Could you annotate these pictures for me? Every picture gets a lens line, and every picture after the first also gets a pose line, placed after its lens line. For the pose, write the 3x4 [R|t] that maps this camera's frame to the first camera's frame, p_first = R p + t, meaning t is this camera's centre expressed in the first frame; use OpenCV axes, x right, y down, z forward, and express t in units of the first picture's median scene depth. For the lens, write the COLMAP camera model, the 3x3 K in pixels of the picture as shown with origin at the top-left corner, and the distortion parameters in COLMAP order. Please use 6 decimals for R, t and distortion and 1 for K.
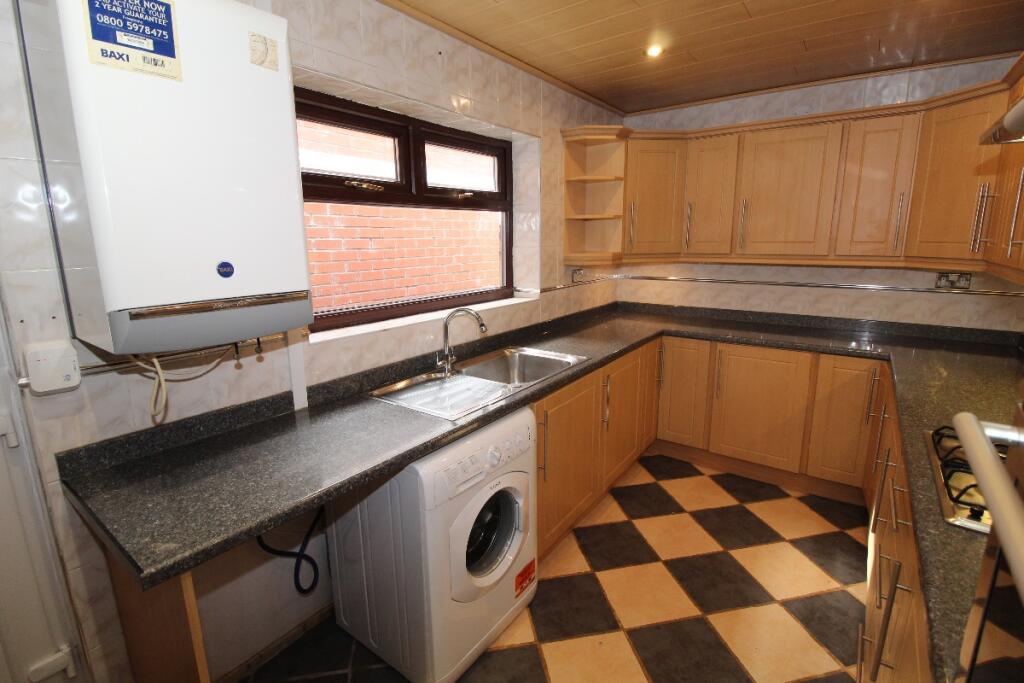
lens RADIAL K [[478.3, 0, 512.0], [0, 478.3, 334.6], [0, 0, 1]] dist [-0.001716, -0.008524]
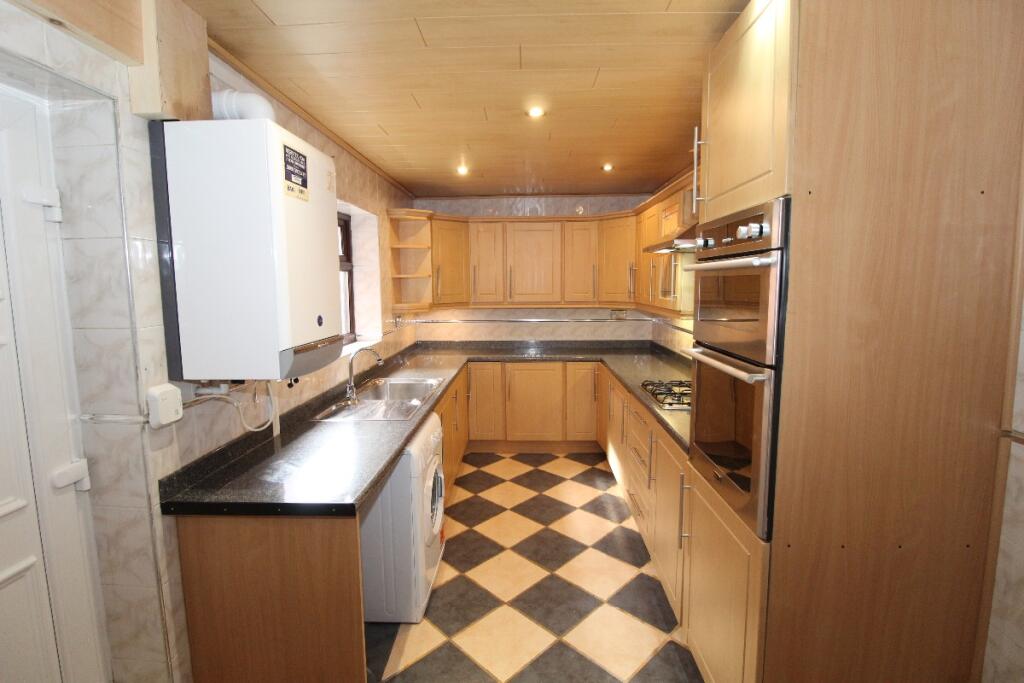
lens RADIAL K [[478.3, 0, 512.0], [0, 478.3, 334.6], [0, 0, 1]] dist [-0.001716, -0.008524]
pose [[0.824803, -0.057956, 0.562441, -0.403499], [0.112735, 0.991617, -0.063143, 0.029111], [-0.554067, 0.115488, 0.824423, -0.238942]]
